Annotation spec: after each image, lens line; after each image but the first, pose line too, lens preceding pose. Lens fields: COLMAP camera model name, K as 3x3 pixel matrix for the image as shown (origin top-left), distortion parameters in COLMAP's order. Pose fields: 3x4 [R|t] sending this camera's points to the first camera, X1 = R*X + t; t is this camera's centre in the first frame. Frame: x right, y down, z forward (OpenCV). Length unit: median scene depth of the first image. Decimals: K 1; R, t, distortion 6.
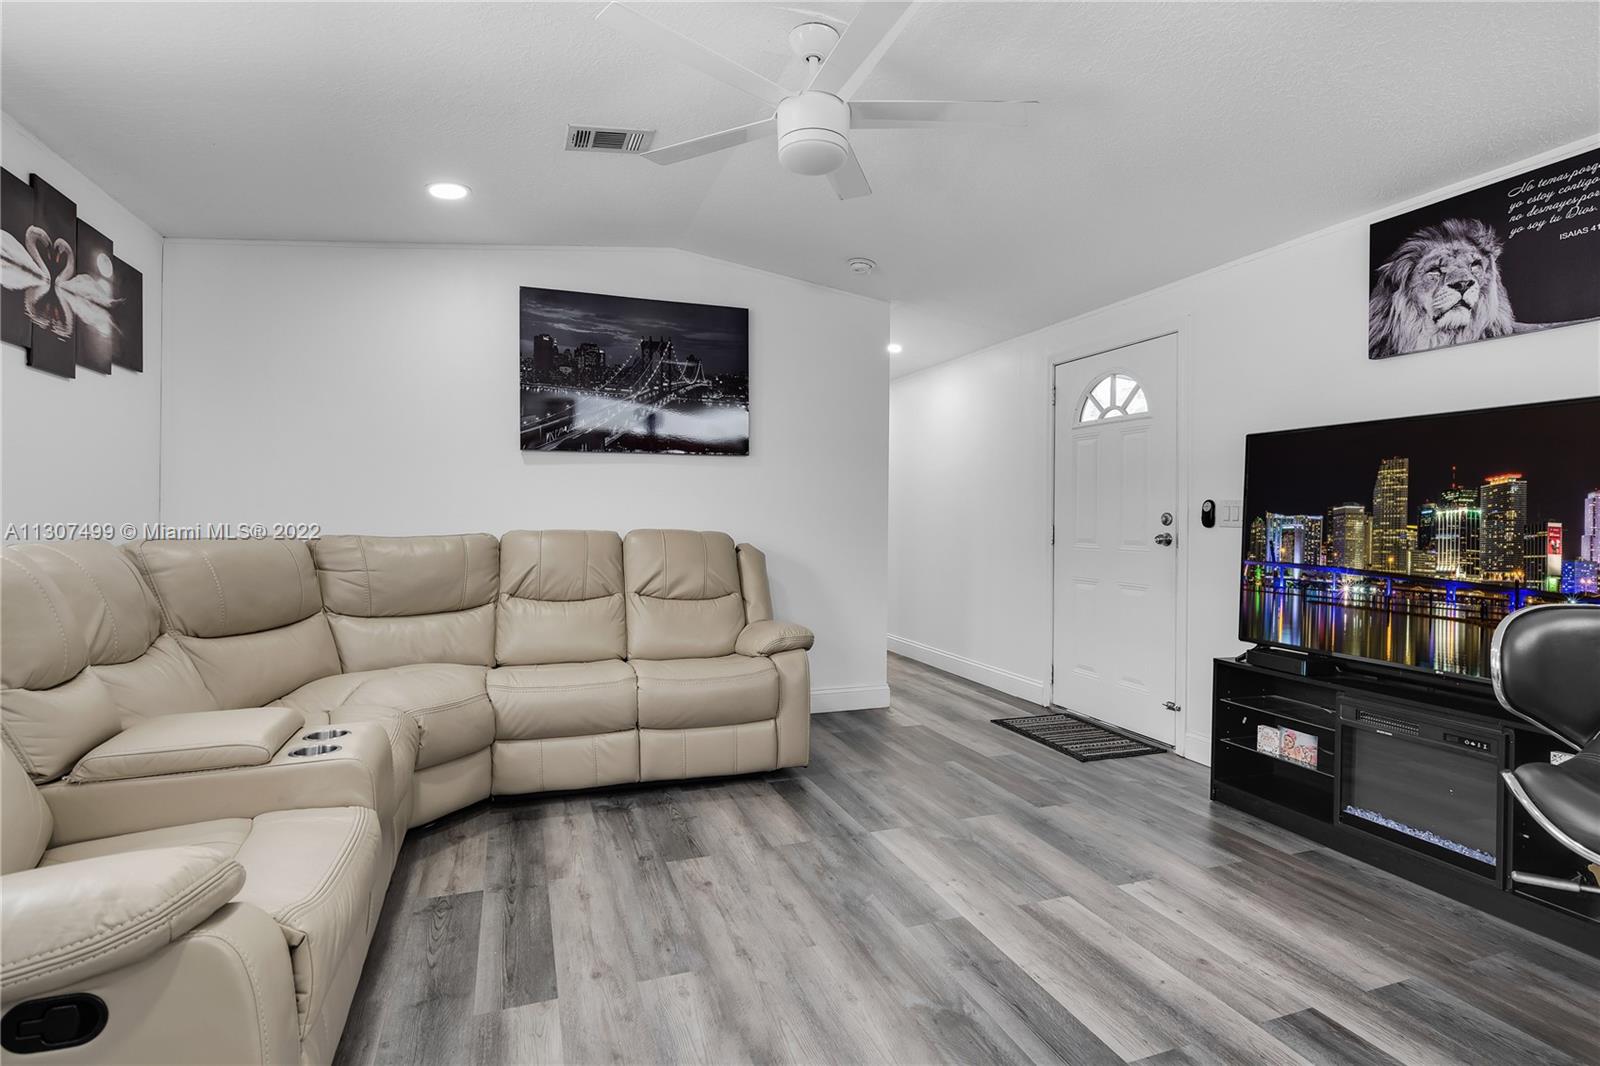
lens RADIAL K [[766.9, 0, 799.7], [0, 766.9, 513.8], [0, 0, 1]] dist [-0.002791, 0.001503]
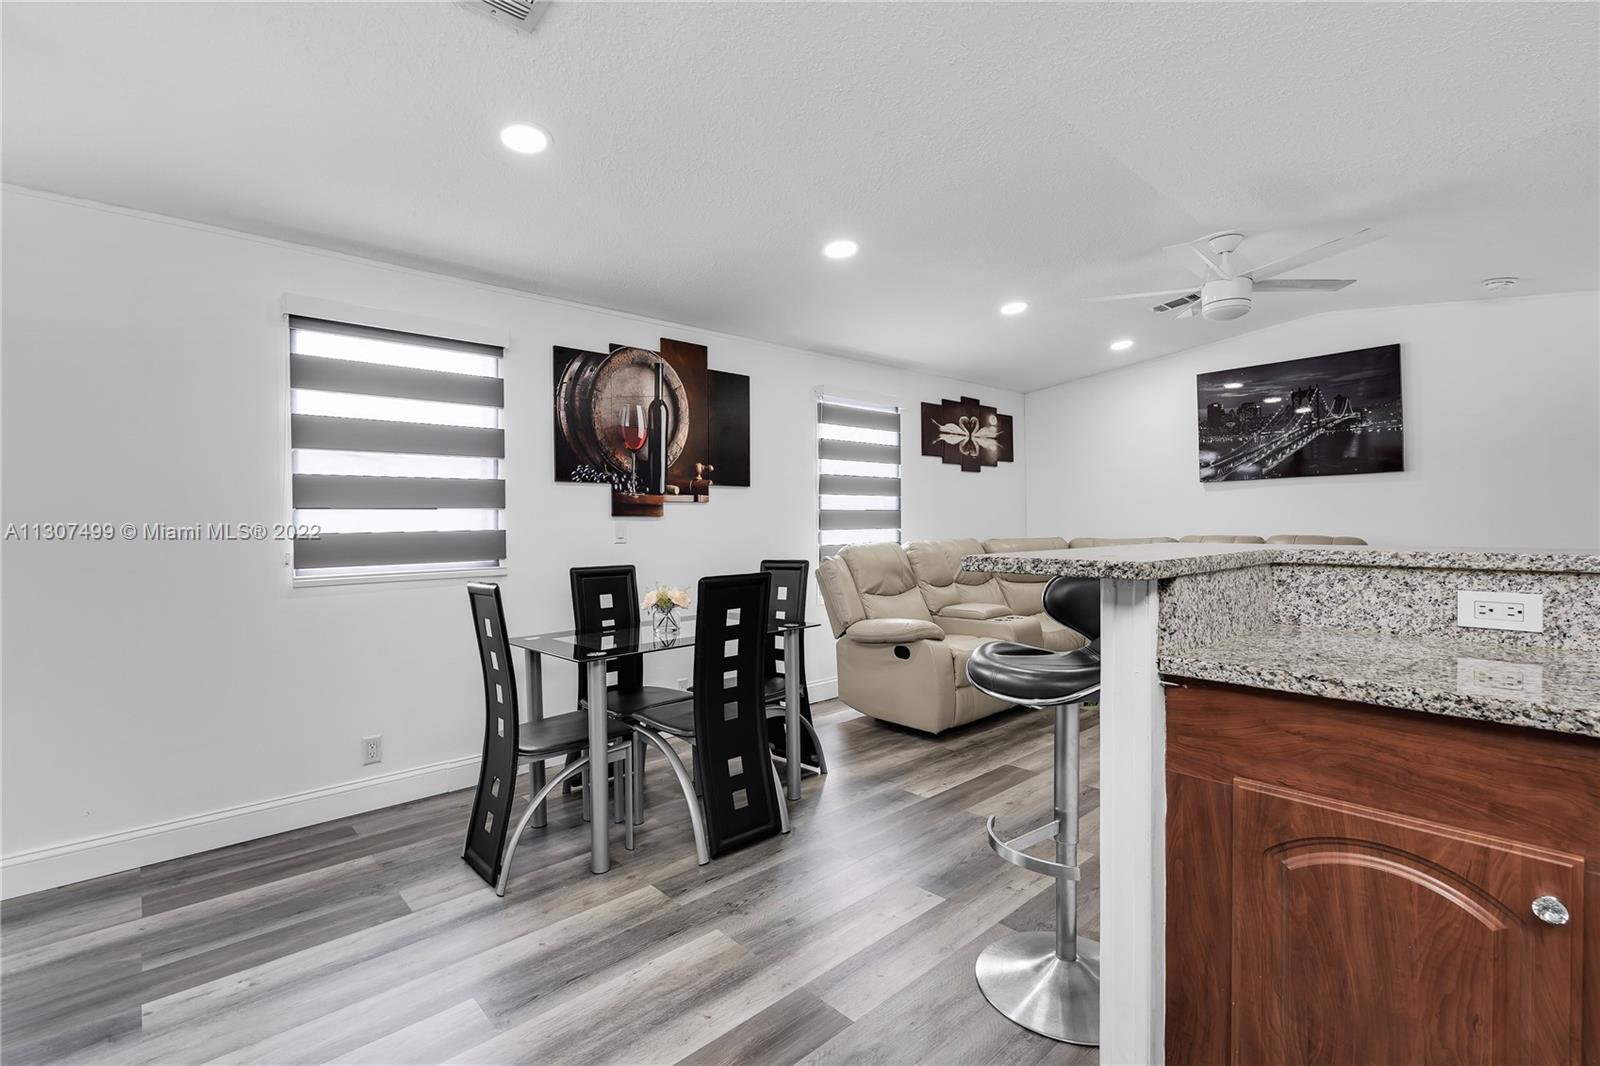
lens RADIAL K [[727.2, 0, 800.2], [0, 727.2, 525.7], [0, 0, 1]] dist [-0.000662, -0.000009]
pose [[0.369209, -0.008268, -0.929310, 0.911127], [0.016841, 0.999856, -0.002205, -0.011455], [0.929194, -0.014836, 0.369295, -0.352997]]
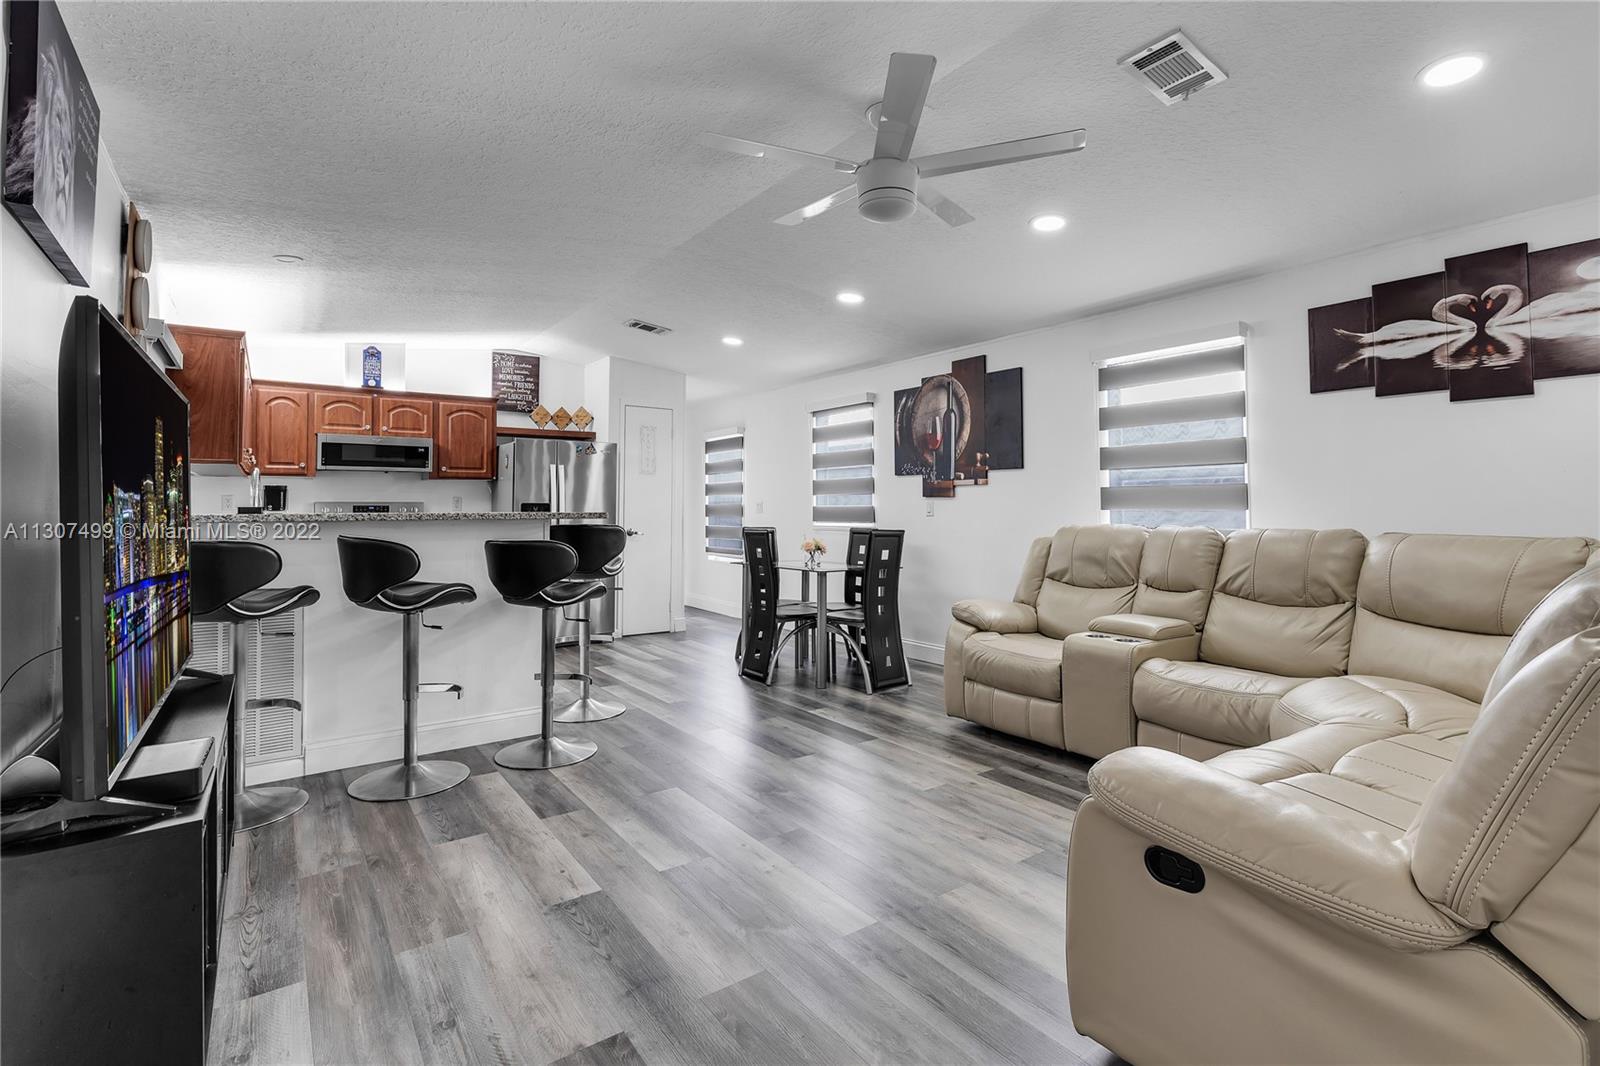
lens RADIAL K [[727.2, 0, 801.4], [0, 727.2, 489.3], [0, 0, 1]] dist [-0.000662, -0.000009]
pose [[-0.964973, -0.017670, -0.261752, 0.351909], [-0.009378, 0.999415, -0.032896, 0.009037], [0.262180, -0.029289, -0.964574, 1.641379]]
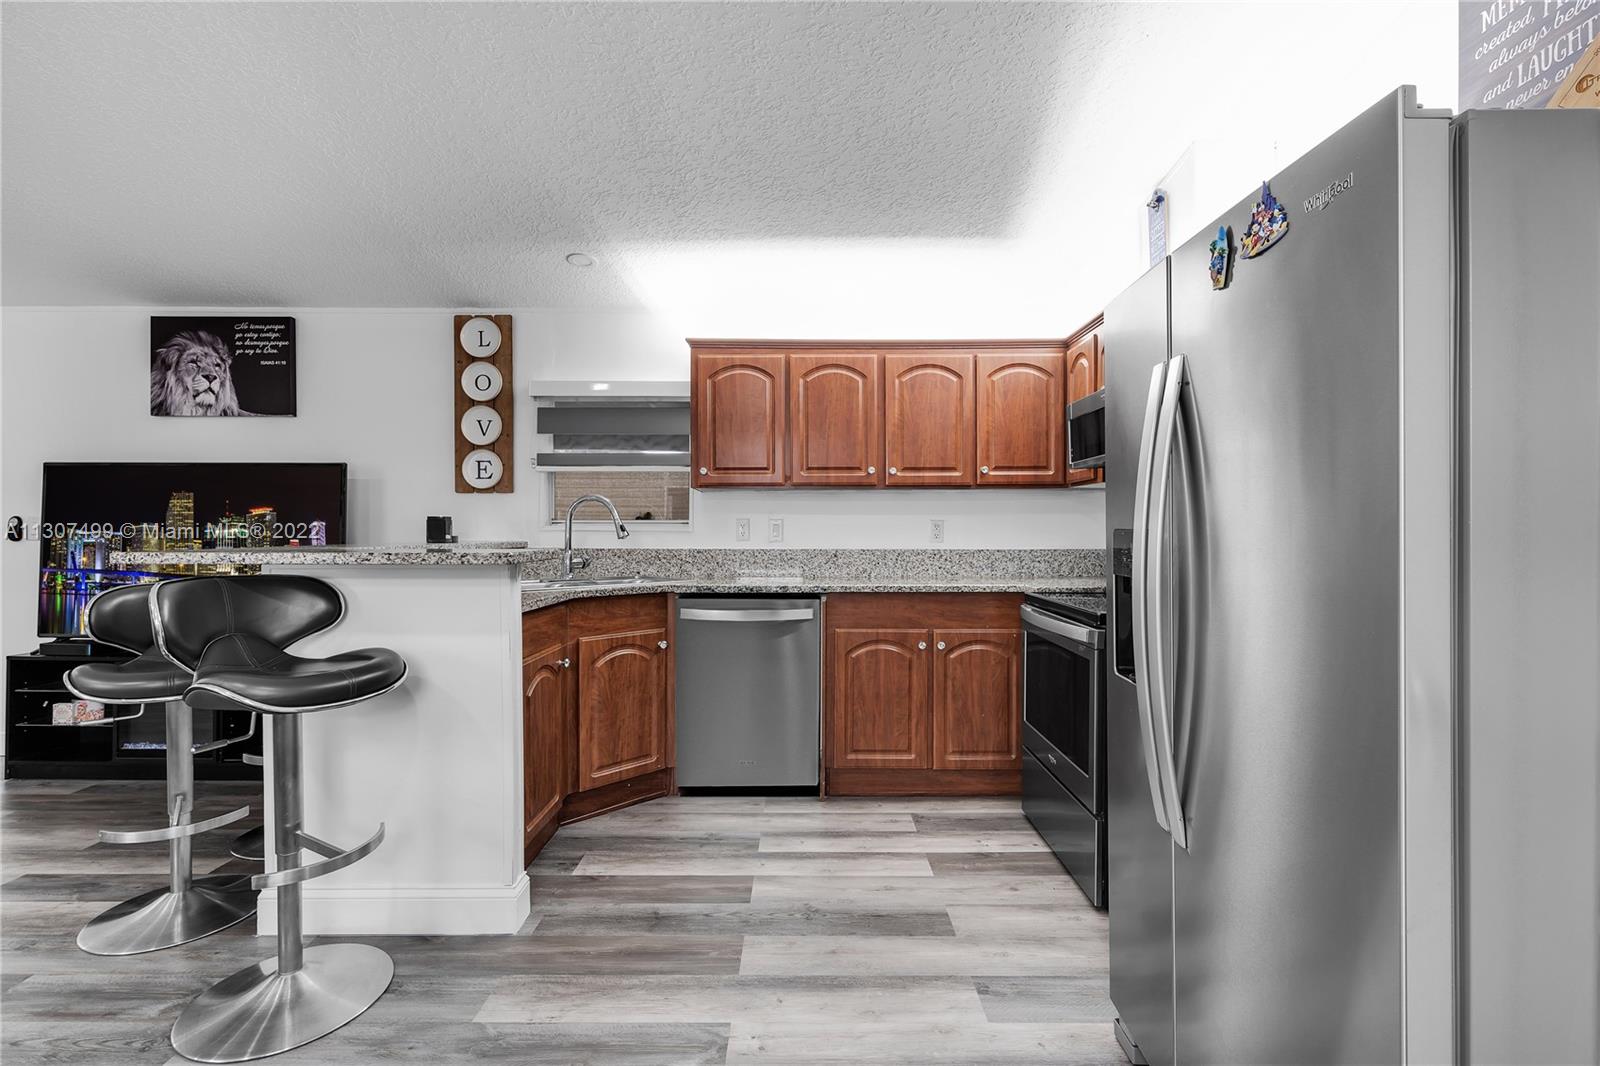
lens RADIAL K [[727.2, 0, 815.7], [0, 727.2, 532.6], [0, 0, 1]] dist [-0.000662, -0.000009]
pose [[0.347477, -0.017339, 0.937528, -0.058881], [-0.001636, 0.999816, 0.019097, -0.020856], [-0.937687, -0.008169, 0.347385, -0.553471]]
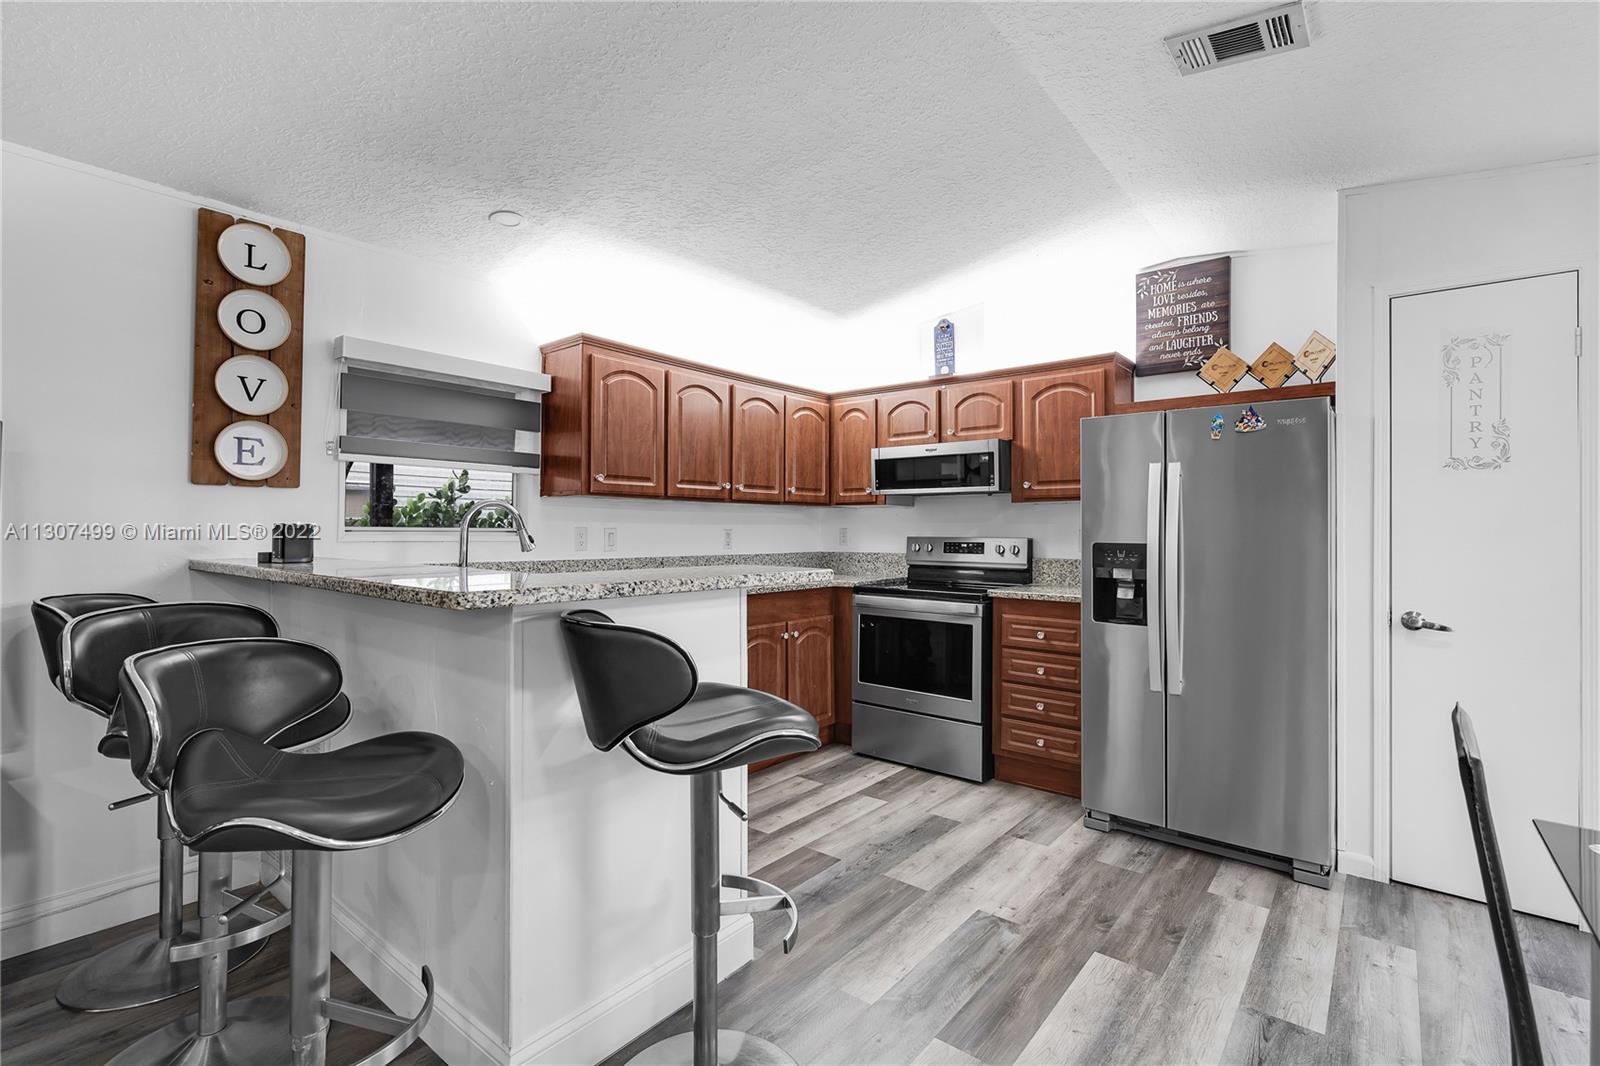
lens RADIAL K [[727.2, 0, 810.6], [0, 727.2, 518.4], [0, 0, 1]] dist [-0.000662, -0.000009]
pose [[-0.509970, -0.001813, 0.860190, -0.132485], [-0.017536, 0.999812, -0.008289, -0.032388], [-0.860013, -0.019311, -0.509906, 0.331783]]
